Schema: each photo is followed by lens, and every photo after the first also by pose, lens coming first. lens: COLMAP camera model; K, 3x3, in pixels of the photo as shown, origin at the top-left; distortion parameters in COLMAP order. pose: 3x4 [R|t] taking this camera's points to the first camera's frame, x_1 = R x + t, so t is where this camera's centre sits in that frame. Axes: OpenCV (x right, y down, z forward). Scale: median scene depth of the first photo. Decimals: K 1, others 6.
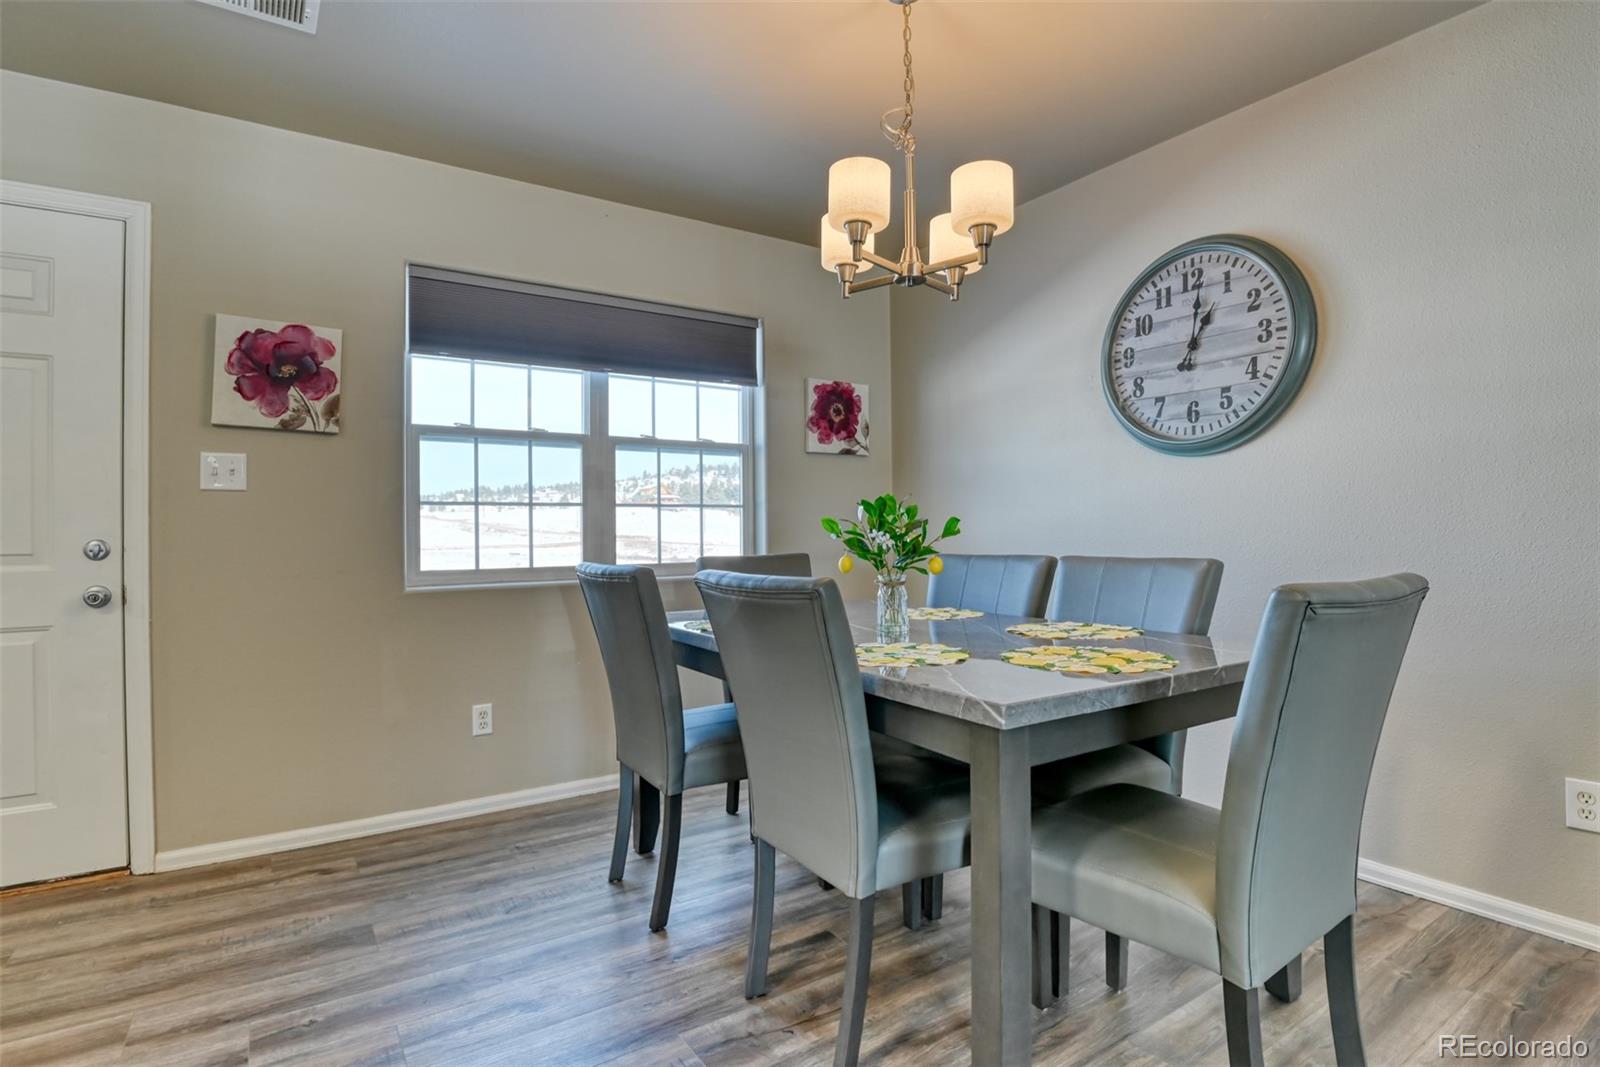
lens RADIAL K [[800.3, 0, 793.3], [0, 800.3, 525.1], [0, 0, 1]] dist [-0.021802, 0.001436]
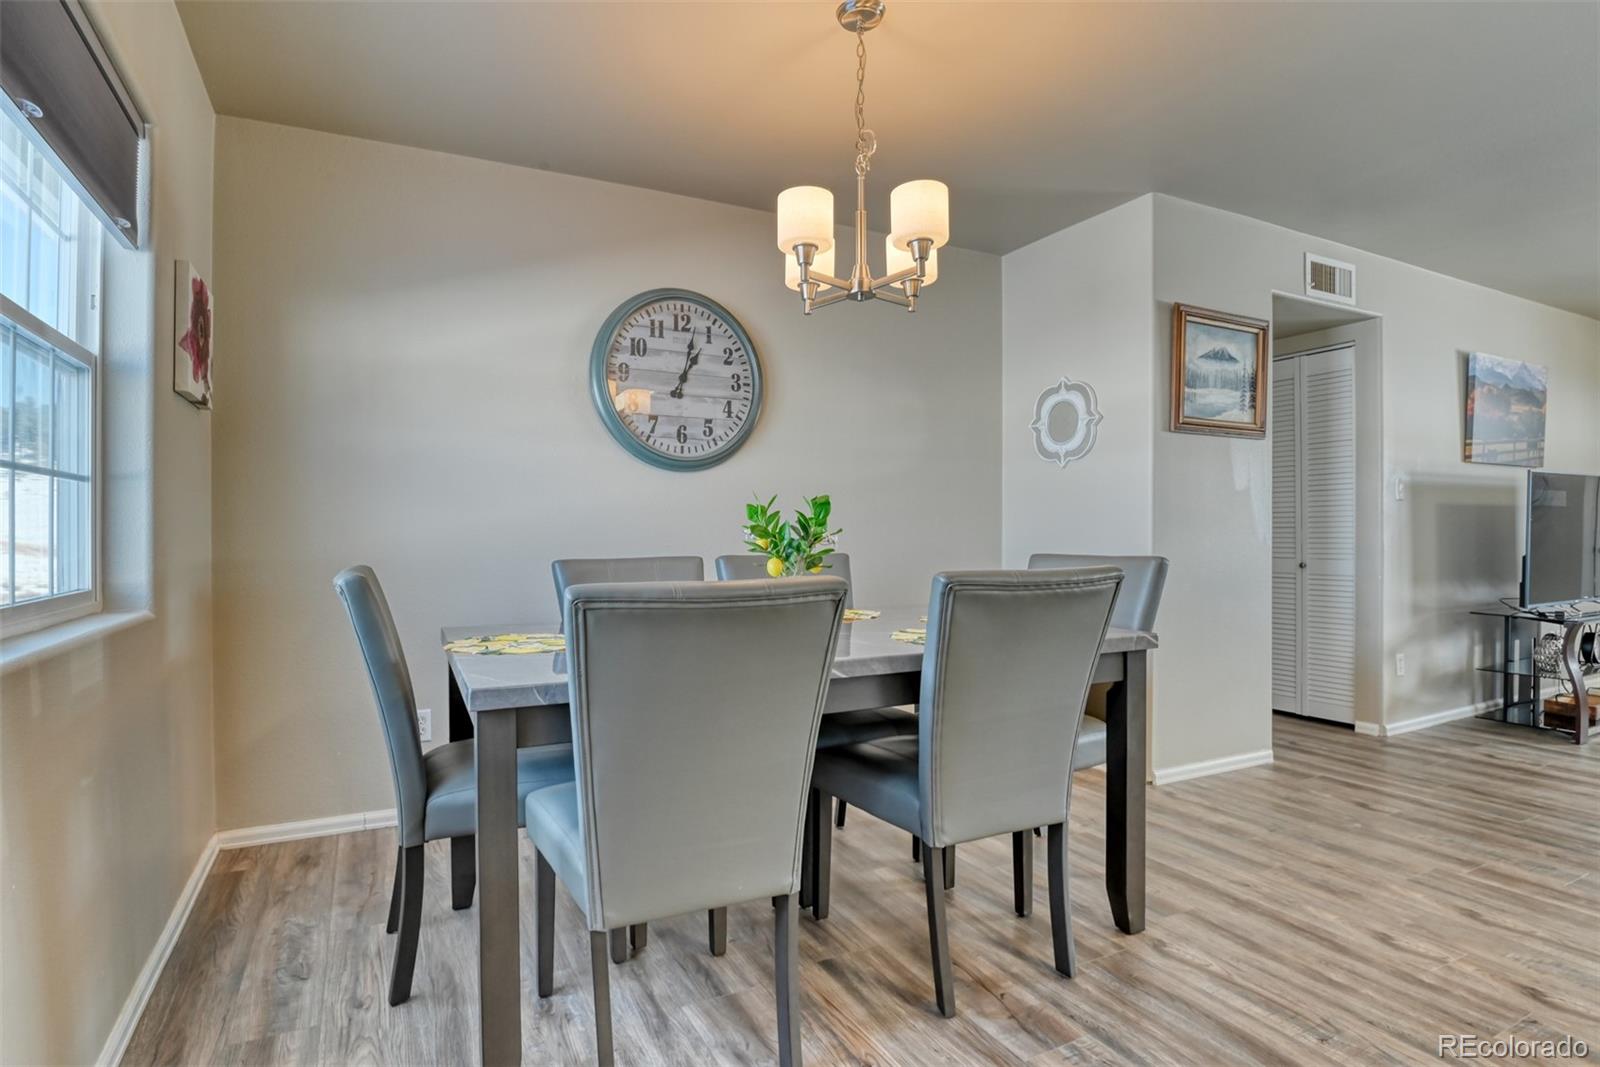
lens RADIAL K [[800.3, 0, 806.0], [0, 800.3, 534.8], [0, 0, 1]] dist [-0.021802, 0.001436]
pose [[0.104587, 0.010528, 0.994460, -0.665600], [-0.003584, 0.999941, -0.010209, 0.019196], [-0.994509, -0.002496, 0.104619, 0.697911]]
